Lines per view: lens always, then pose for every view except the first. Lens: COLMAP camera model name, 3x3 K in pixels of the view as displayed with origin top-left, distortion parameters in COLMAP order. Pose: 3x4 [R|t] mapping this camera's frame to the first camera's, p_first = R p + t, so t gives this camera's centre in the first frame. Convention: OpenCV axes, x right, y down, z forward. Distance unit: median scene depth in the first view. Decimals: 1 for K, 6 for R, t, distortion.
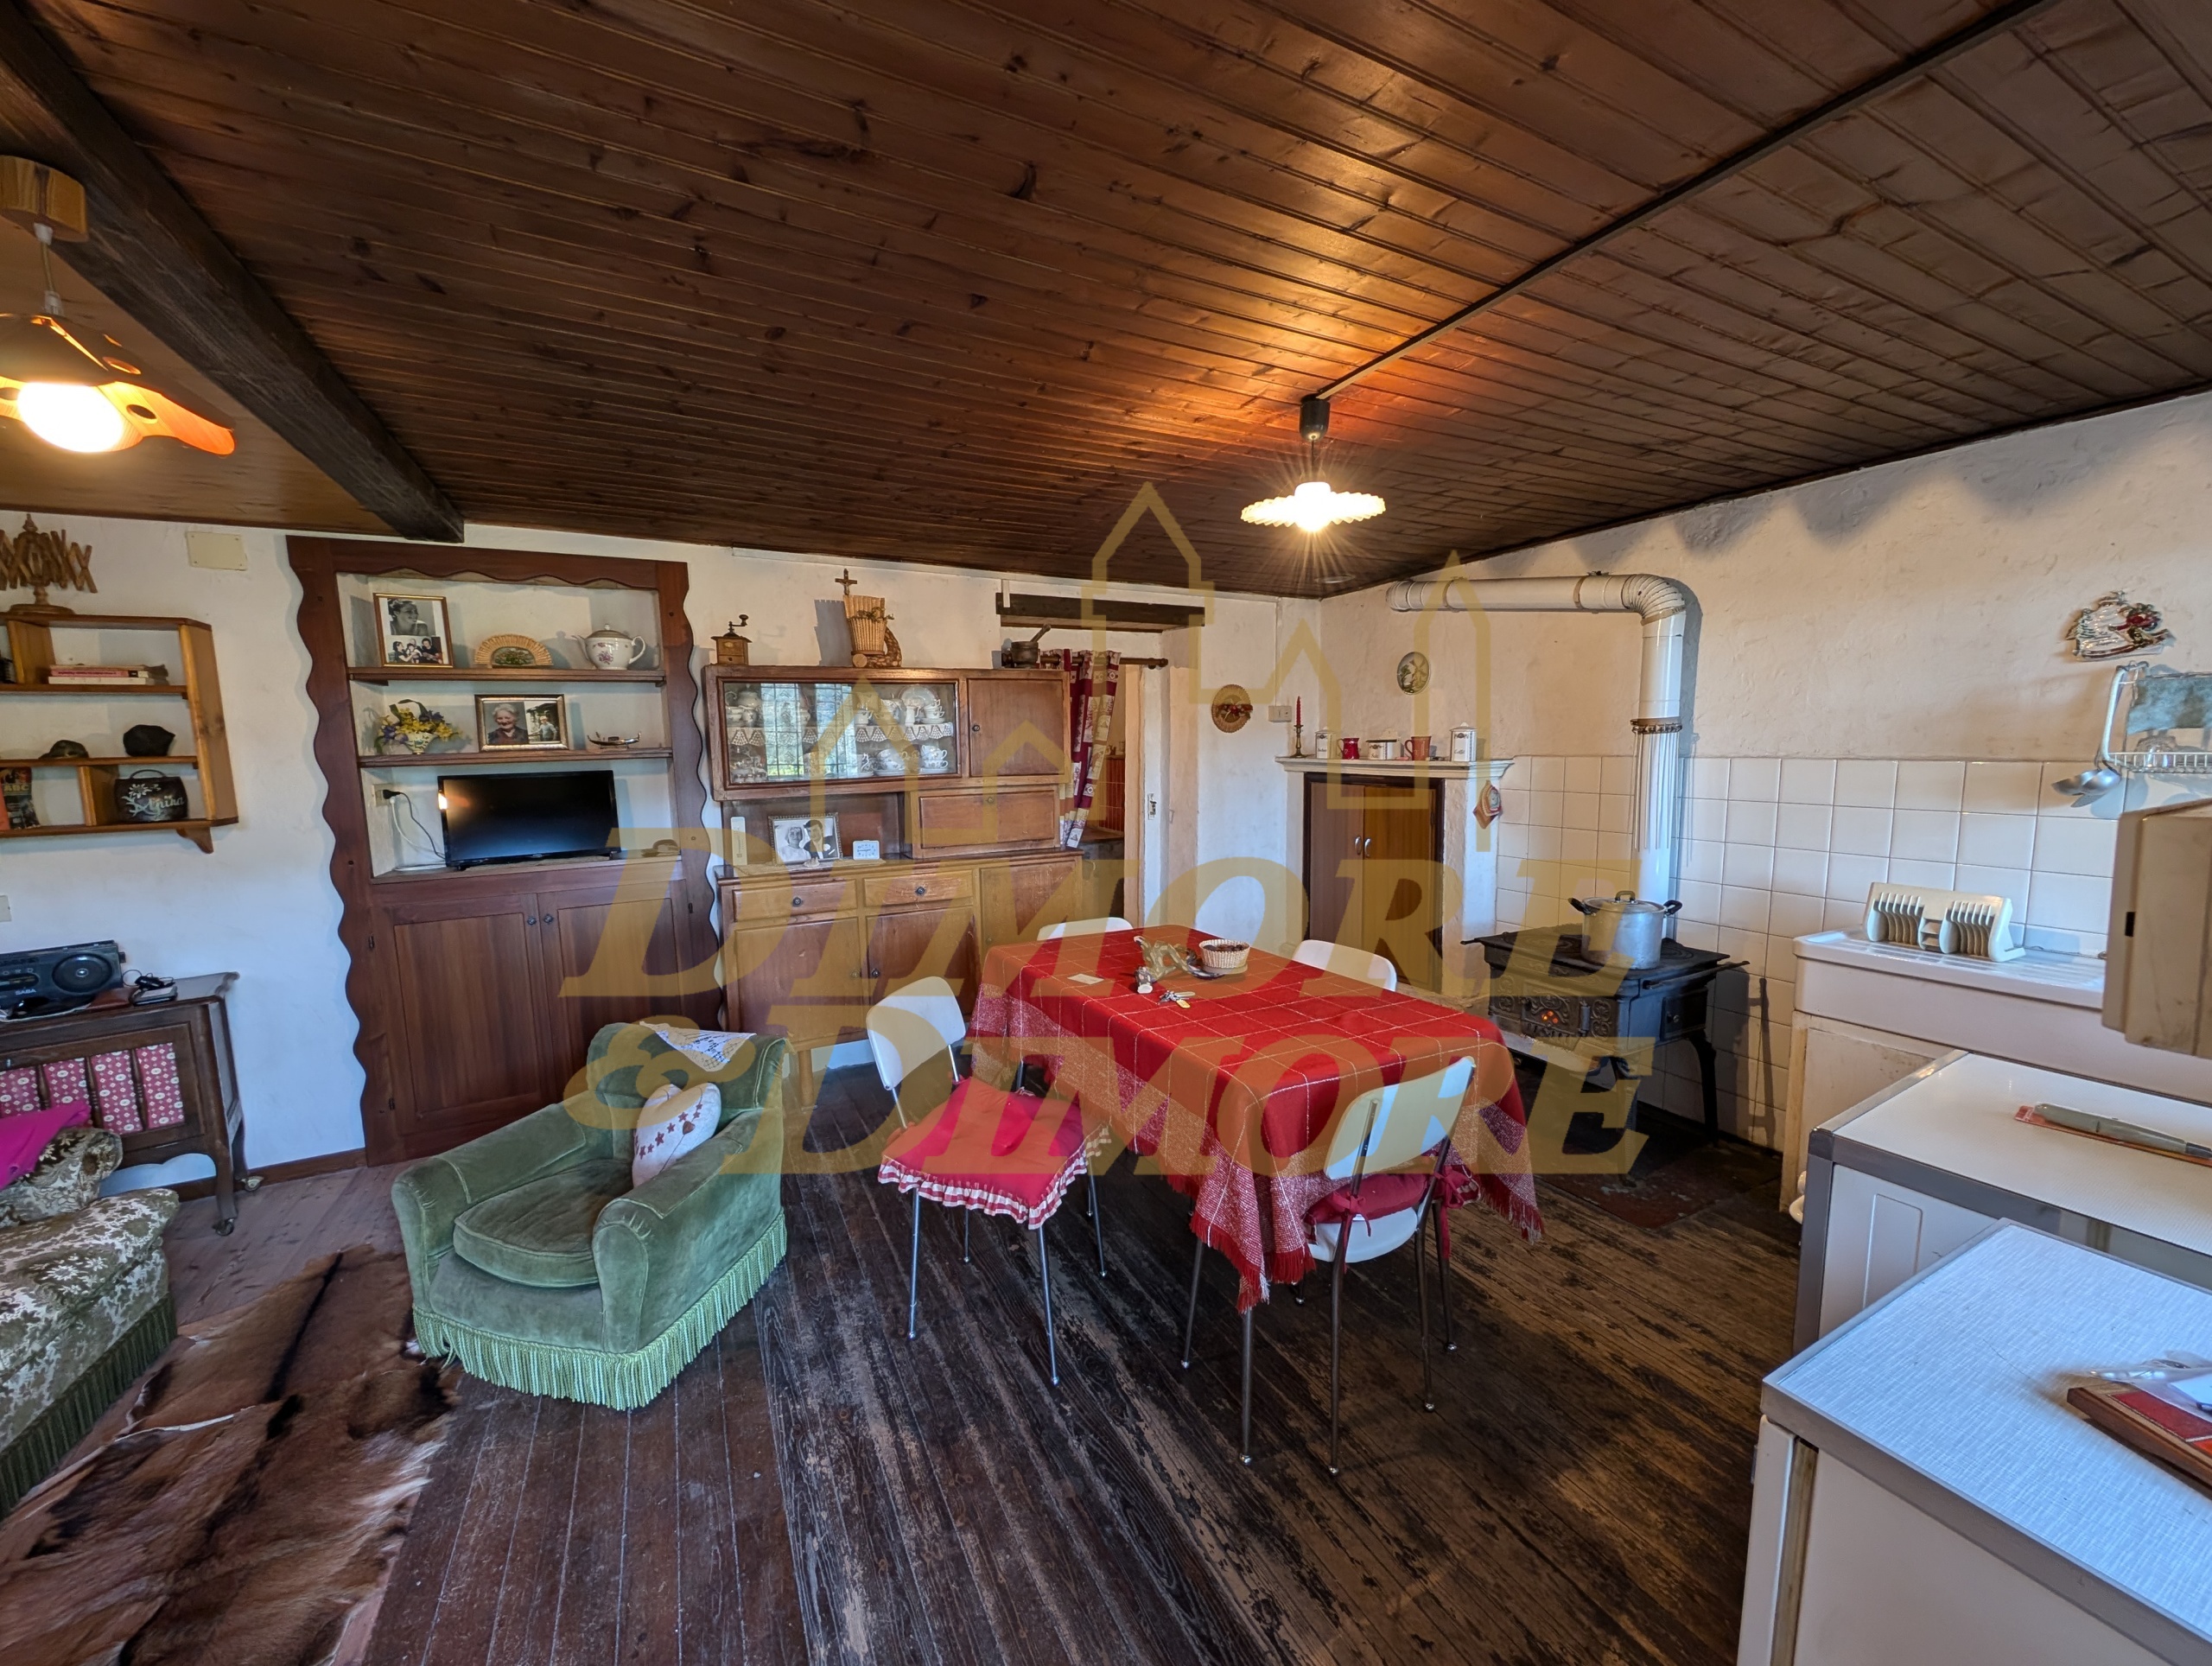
lens RADIAL K [[837.7, 0, 1106.0], [0, 837.7, 833.0], [0, 0, 1]] dist [0.020405, -0.000067]
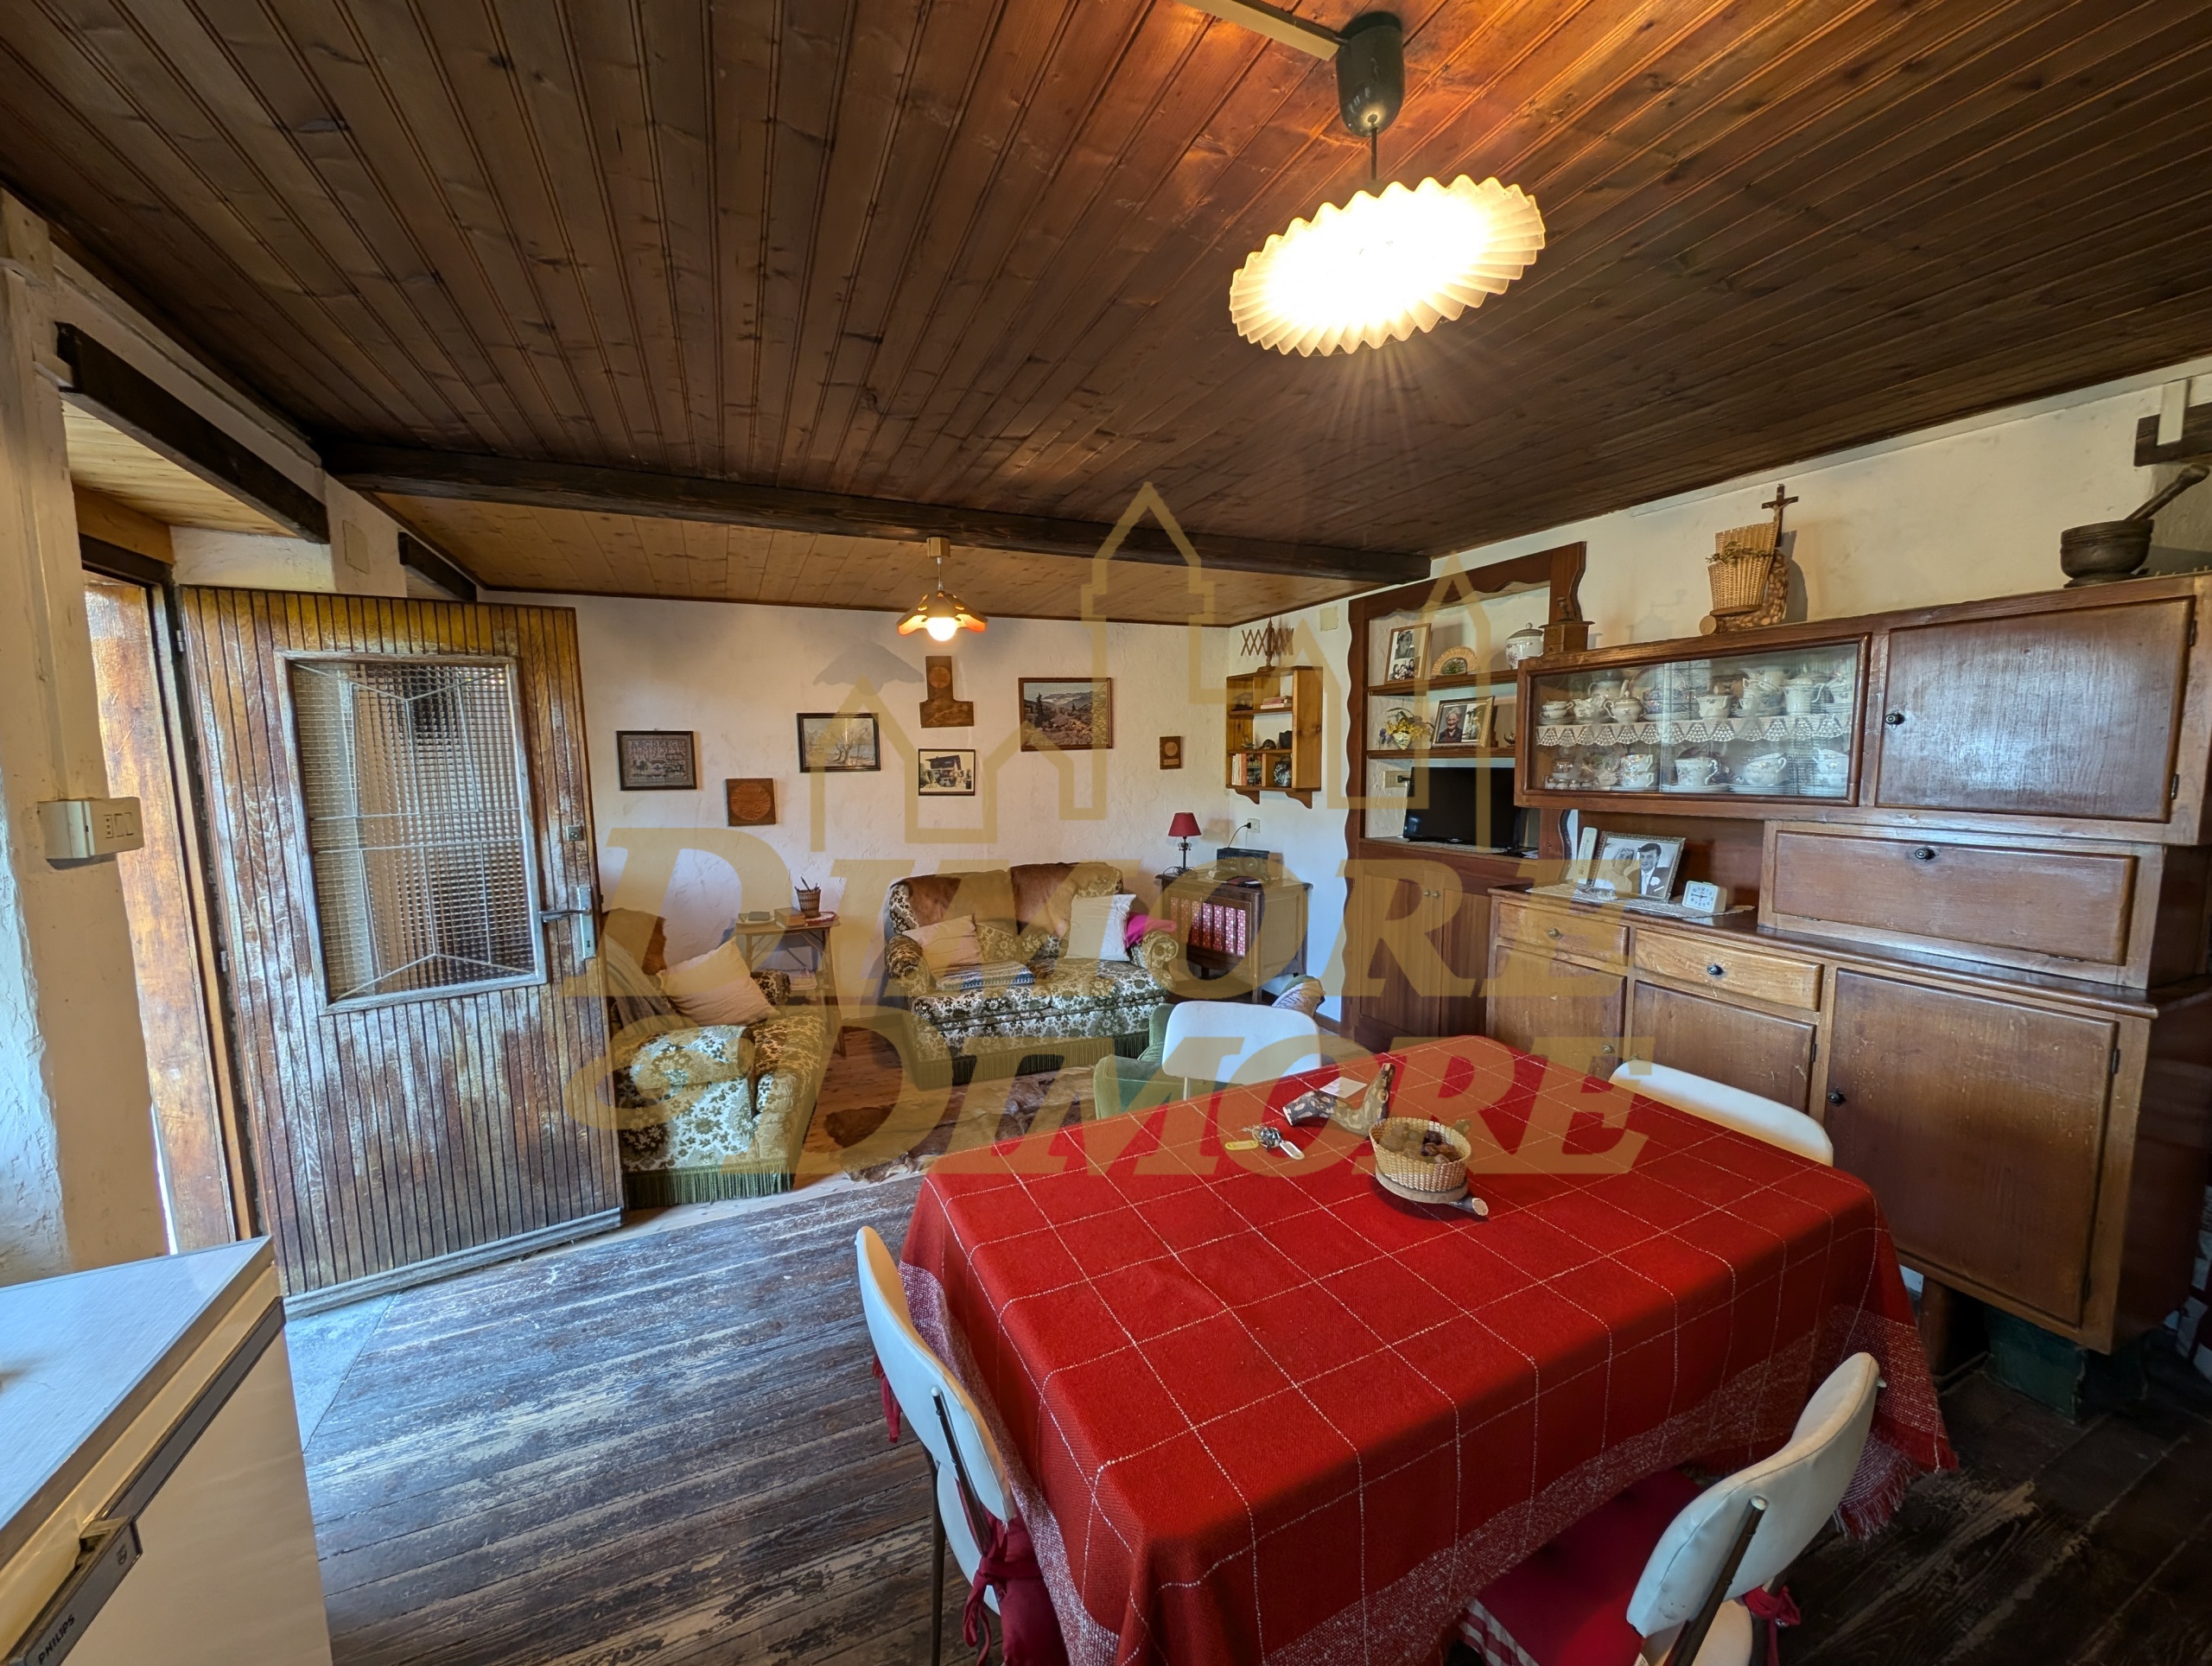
lens RADIAL K [[861.7, 0, 1106.0], [0, 861.7, 833.0], [0, 0, 1]] dist [-0.002864, -0.000273]
pose [[-0.078881, 0.115092, -0.990218, 0.551982], [-0.099813, 0.987410, 0.122717, -0.084475], [0.991875, 0.108516, -0.066401, 0.664888]]
